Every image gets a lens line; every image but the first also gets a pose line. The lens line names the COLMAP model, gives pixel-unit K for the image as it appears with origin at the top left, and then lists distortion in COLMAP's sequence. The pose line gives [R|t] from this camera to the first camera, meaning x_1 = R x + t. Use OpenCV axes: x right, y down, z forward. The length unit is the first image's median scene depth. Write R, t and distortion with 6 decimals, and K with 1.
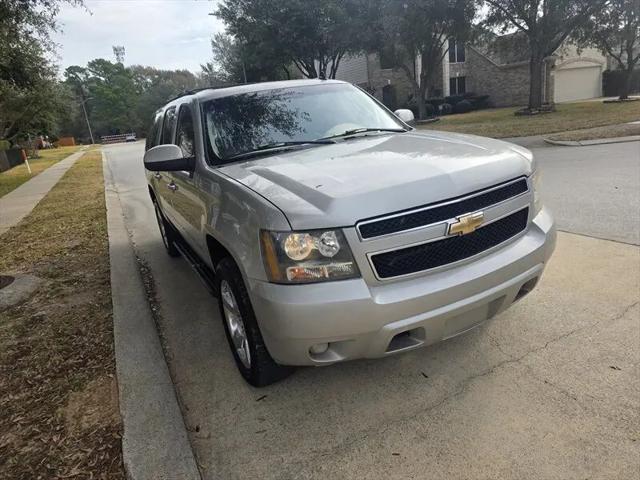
lens RADIAL K [[427.9, 0, 326.6], [0, 427.9, 233.8], [0, 0, 1]] dist [0.060903, -0.057203]
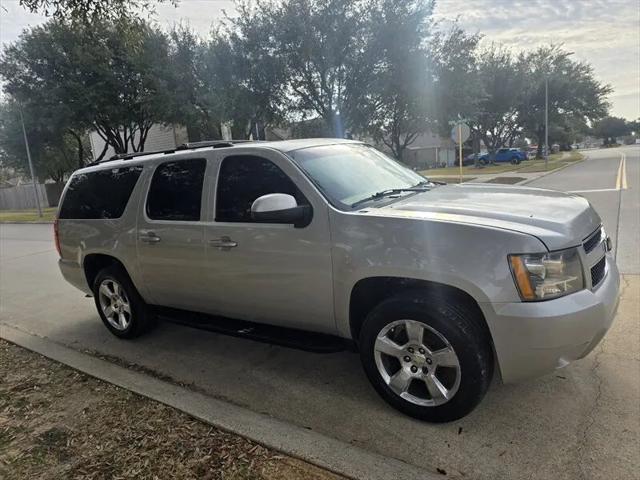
lens RADIAL K [[427.9, 0, 325.6], [0, 427.9, 250.4], [0, 0, 1]] dist [0.060903, -0.057203]
pose [[0.885897, -0.055005, 0.460609, -0.460405], [0.114577, 0.988126, -0.102368, 0.016277], [-0.449509, 0.143462, 0.881680, 0.096546]]
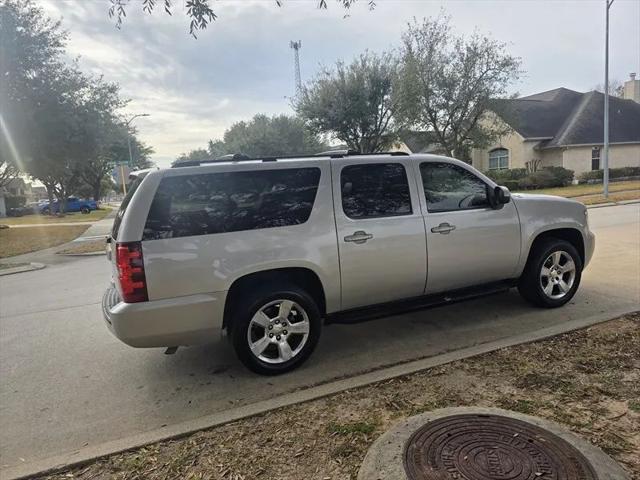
lens RADIAL K [[427.9, 0, 333.1], [0, 427.9, 239.5], [0, 0, 1]] dist [0.060903, -0.057203]
pose [[0.079237, -0.025193, 0.996537, -1.191019], [0.323656, 0.946173, -0.001815, -0.138351], [-0.942851, 0.322679, 0.083126, 0.941096]]
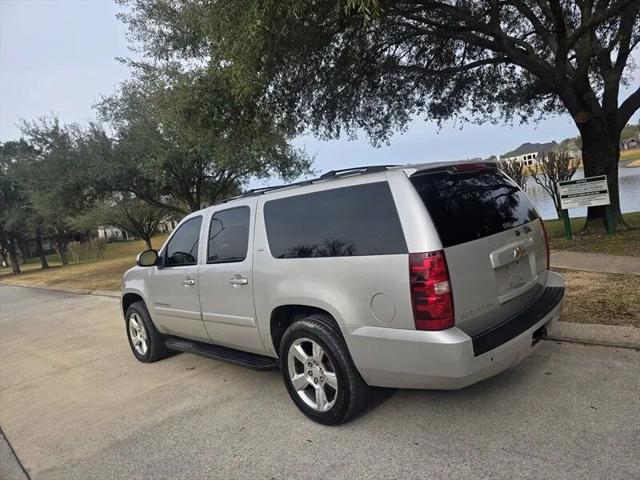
lens RADIAL K [[427.9, 0, 323.3], [0, 427.9, 231.7], [0, 0, 1]] dist [0.060903, -0.057203]
pose [[-0.920414, 0.287481, -0.264938, 0.020385], [0.187157, 0.919001, 0.347000, -0.558835], [0.343235, 0.269799, -0.899666, 1.880795]]
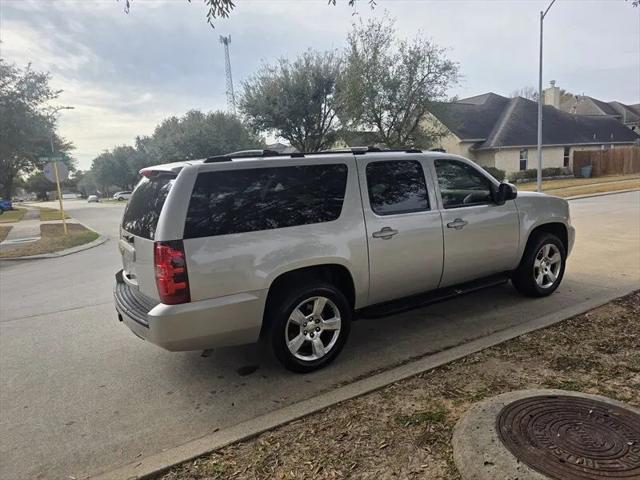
lens RADIAL K [[427.9, 0, 325.7], [0, 427.9, 244.1], [0, 0, 1]] dist [0.060903, -0.057203]
pose [[-0.057044, -0.037318, 0.997674, -1.193253], [0.335437, 0.940493, 0.054359, -0.190500], [-0.940334, 0.337758, -0.041131, 1.109358]]
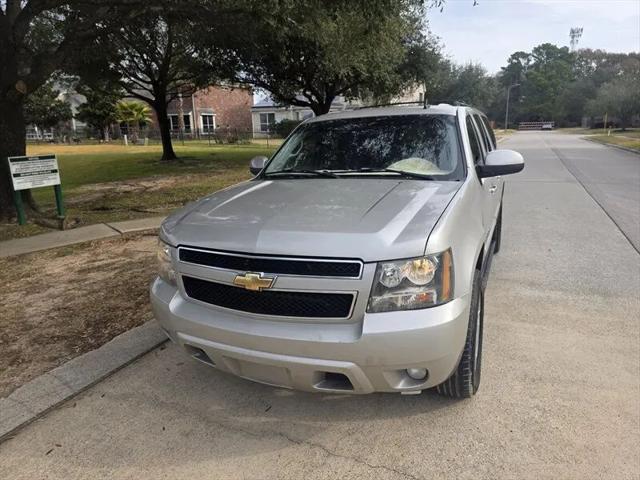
lens RADIAL K [[427.9, 0, 326.8], [0, 427.9, 246.7], [0, 0, 1]] dist [0.060903, -0.057203]
pose [[0.620629, 0.299267, -0.724748, 0.507041], [-0.256865, 0.950894, 0.172686, -0.142809], [0.740838, 0.078988, 0.667023, 0.191683]]
